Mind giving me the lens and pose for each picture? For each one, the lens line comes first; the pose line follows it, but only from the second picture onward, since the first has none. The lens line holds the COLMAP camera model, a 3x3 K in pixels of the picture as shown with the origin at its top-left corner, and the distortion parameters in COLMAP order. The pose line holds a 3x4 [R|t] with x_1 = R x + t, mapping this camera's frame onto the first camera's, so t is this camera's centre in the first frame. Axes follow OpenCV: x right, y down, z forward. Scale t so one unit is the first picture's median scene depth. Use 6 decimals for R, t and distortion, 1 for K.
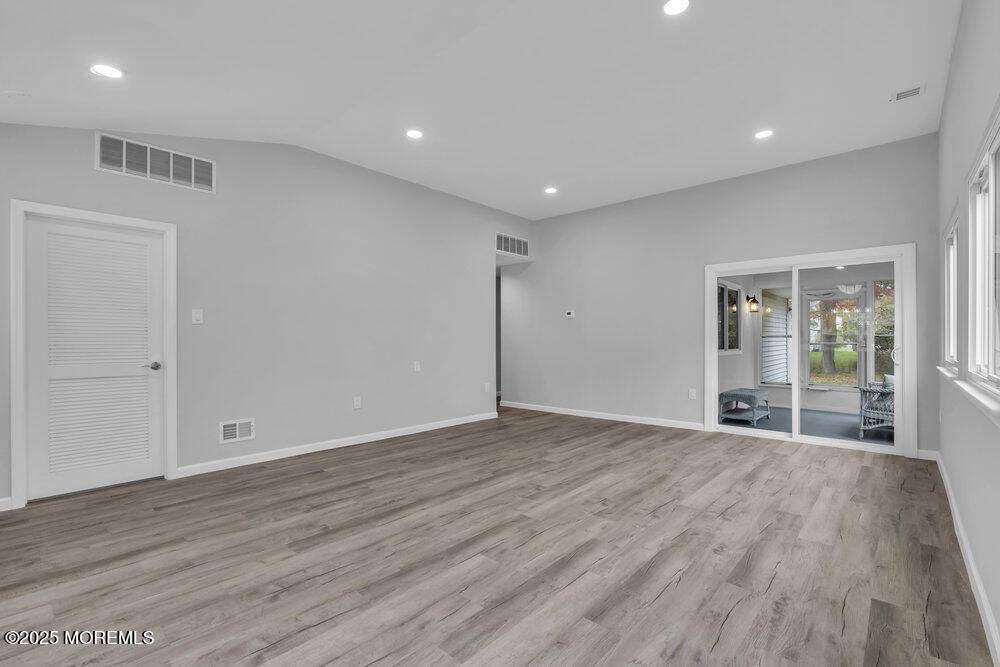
lens RADIAL K [[448.5, 0, 502.9], [0, 448.5, 337.3], [0, 0, 1]] dist [-0.003782, 0.000131]
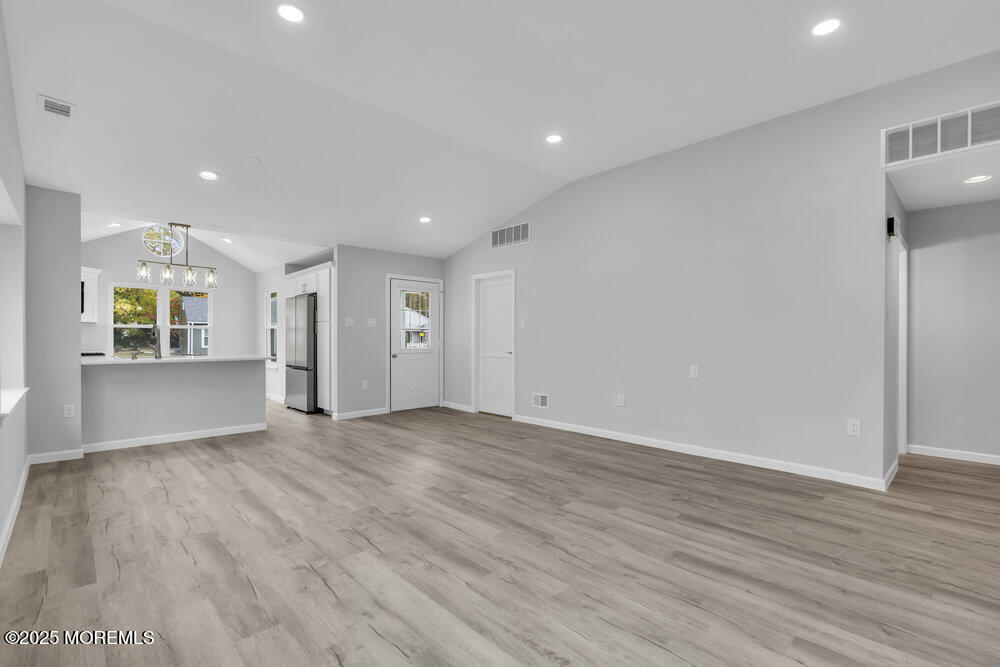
lens RADIAL K [[454.0, 0, 498.2], [0, 454.0, 339.8], [0, 0, 1]] dist [0.000363, -0.000606]
pose [[-0.086417, 0.005979, -0.996241, 1.023028], [0.003738, 0.999977, 0.005677, 0.003861], [0.996252, -0.003233, -0.086437, 1.153825]]
